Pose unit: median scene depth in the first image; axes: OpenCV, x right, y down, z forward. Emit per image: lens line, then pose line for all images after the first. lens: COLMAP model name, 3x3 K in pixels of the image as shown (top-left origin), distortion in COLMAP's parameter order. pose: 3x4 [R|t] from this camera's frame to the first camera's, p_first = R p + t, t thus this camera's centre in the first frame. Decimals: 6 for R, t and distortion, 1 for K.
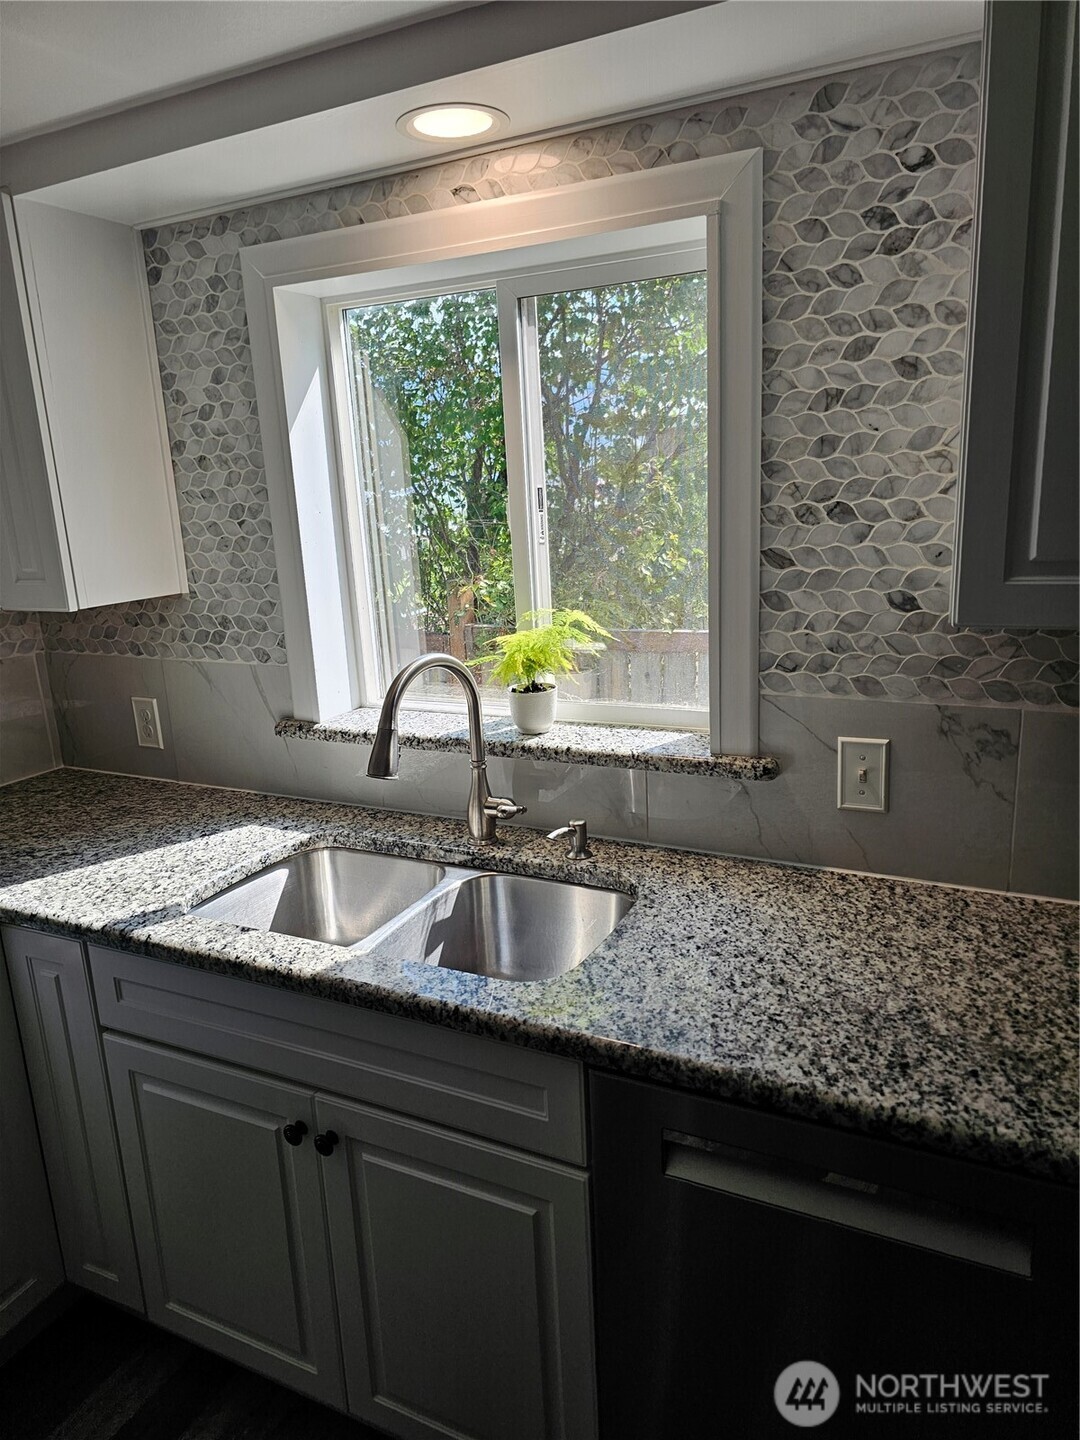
lens RADIAL K [[972.6, 0, 548.9], [0, 972.6, 719.2], [0, 0, 1]] dist [0.024330, -0.003573]
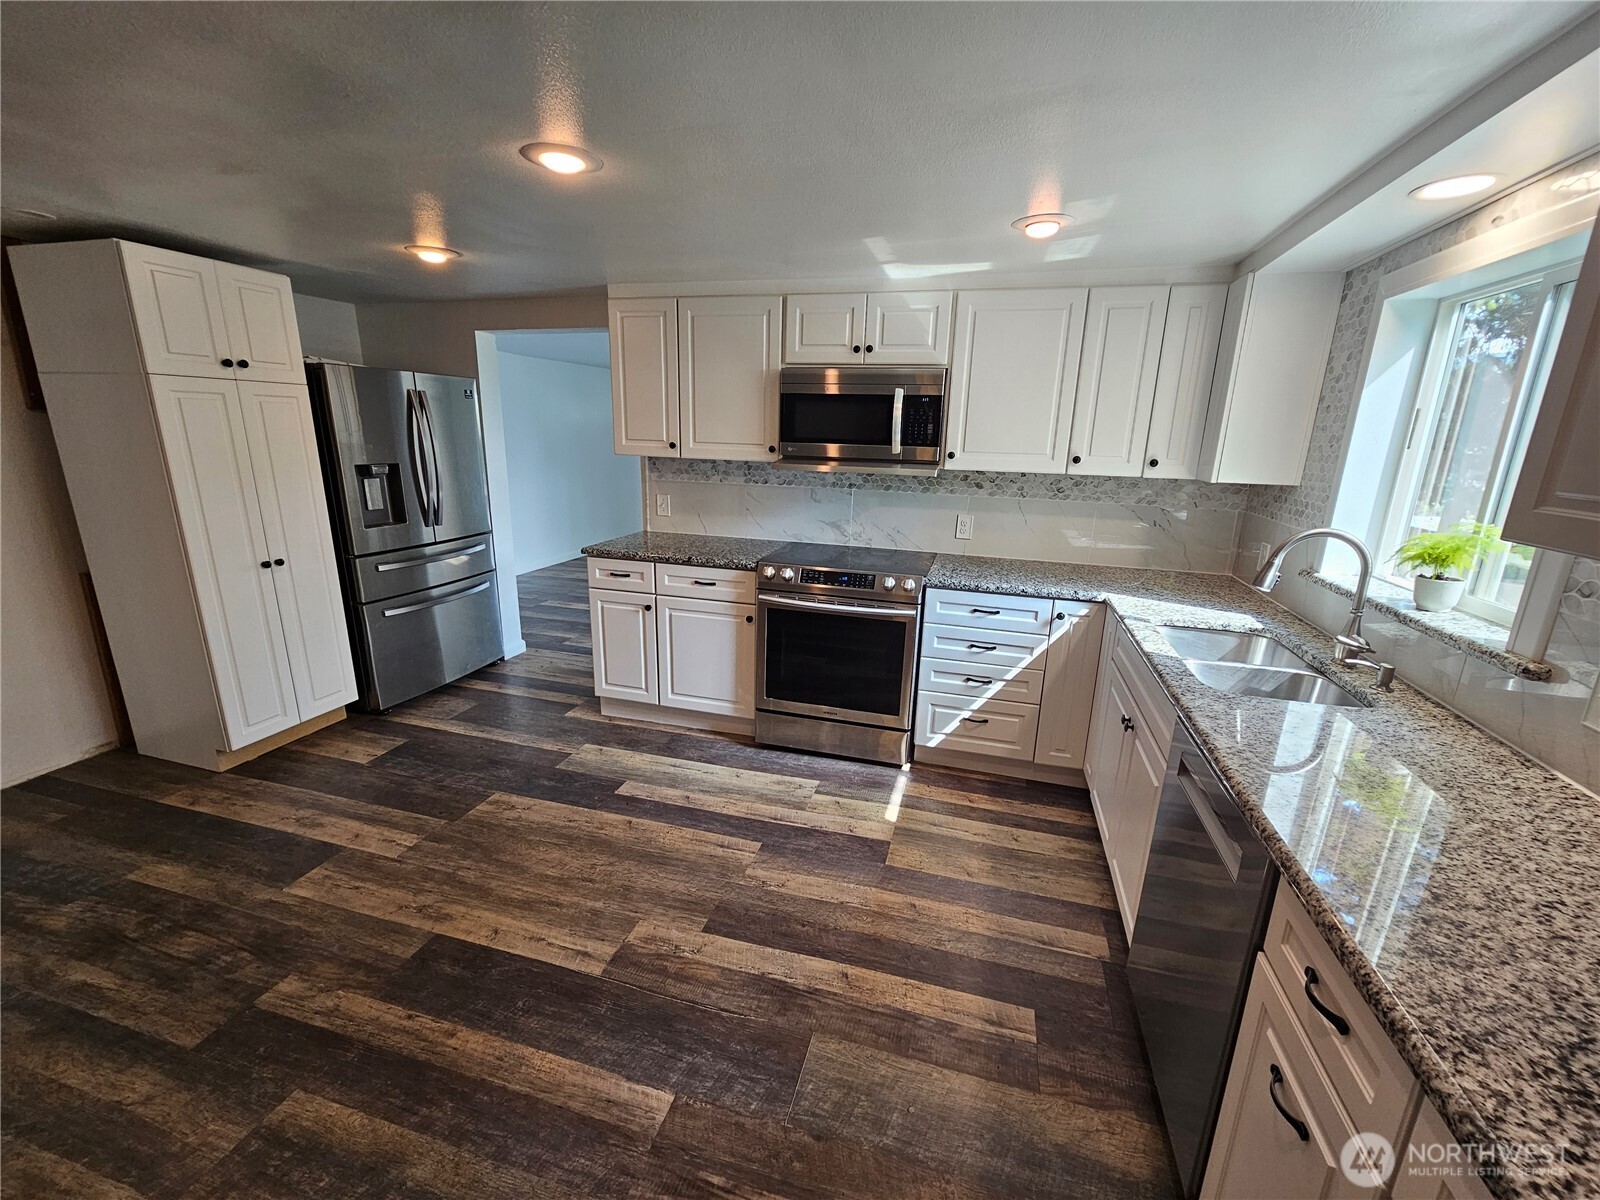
lens RADIAL K [[653.0, 0, 802.7], [0, 653.0, 603.1], [0, 0, 1]] dist [-0.001721, 0.000684]
pose [[0.181275, 0.300332, -0.936451, 0.807310], [-0.266684, 0.931559, 0.247140, 0.013997], [0.946583, 0.204936, 0.248962, -0.078393]]
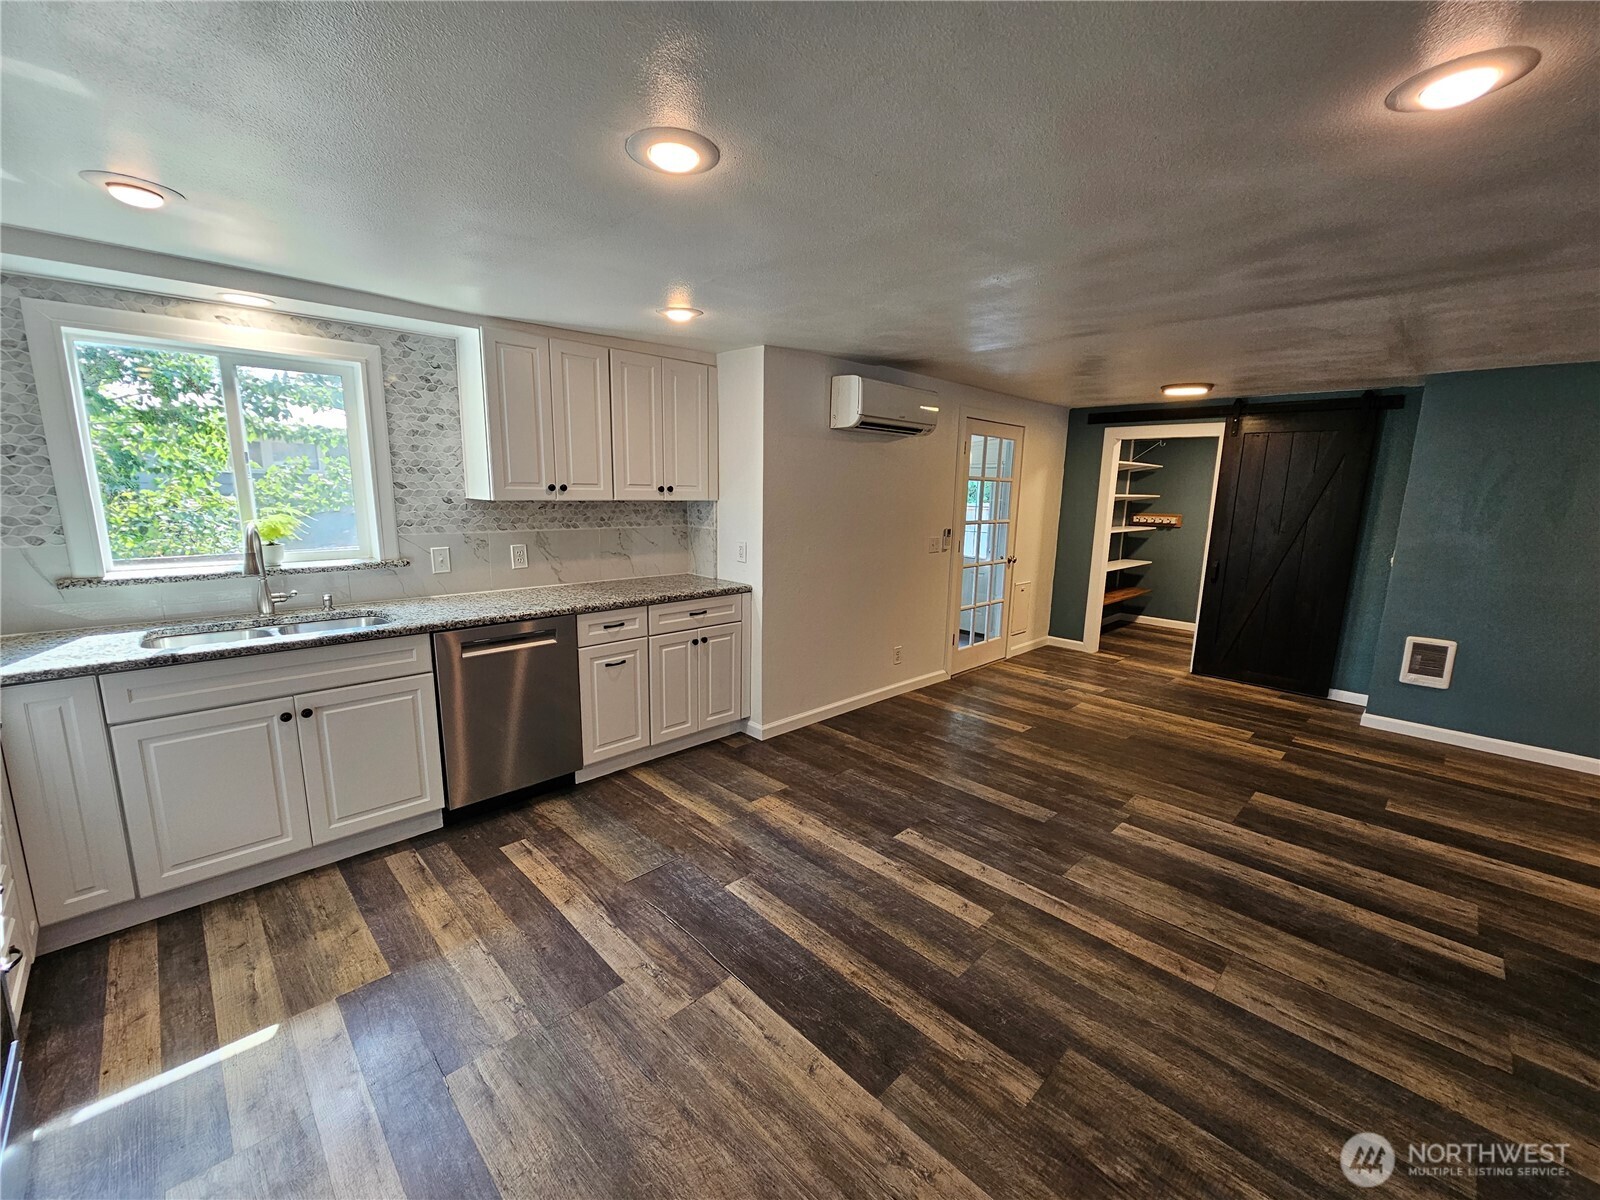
lens RADIAL K [[653.0, 0, 804.5], [0, 653.0, 602.3], [0, 0, 1]] dist [-0.001721, 0.000684]
pose [[0.322519, -0.118582, 0.939106, -1.172872], [0.189377, 0.980147, 0.058727, 0.269782], [-0.927425, 0.158904, 0.338573, -0.654656]]
